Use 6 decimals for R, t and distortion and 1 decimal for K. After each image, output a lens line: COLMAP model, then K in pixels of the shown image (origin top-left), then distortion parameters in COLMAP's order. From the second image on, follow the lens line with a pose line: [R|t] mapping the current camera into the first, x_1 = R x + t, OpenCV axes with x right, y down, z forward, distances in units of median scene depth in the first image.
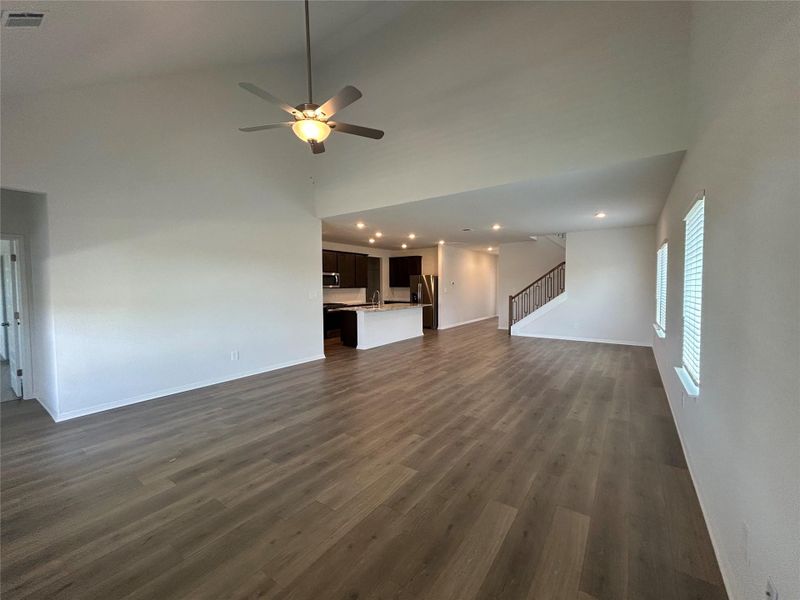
lens RADIAL K [[326.4, 0, 397.3], [0, 326.4, 298.2], [0, 0, 1]] dist [-0.003716, 0.000198]
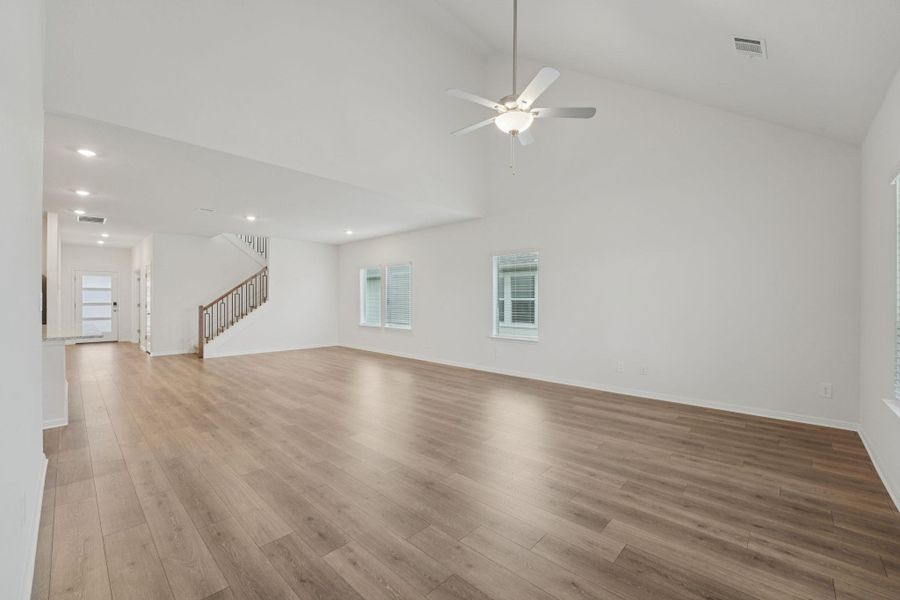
lens RADIAL K [[371.6, 0, 451.4], [0, 371.6, 305.1], [0, 0, 1]] dist [-0.031287, 0.003595]
pose [[0.128042, -0.009036, 0.991728, -0.455436], [0.035801, 0.999349, 0.004483, 0.007237], [-0.991122, 0.034931, 0.128282, 0.353105]]
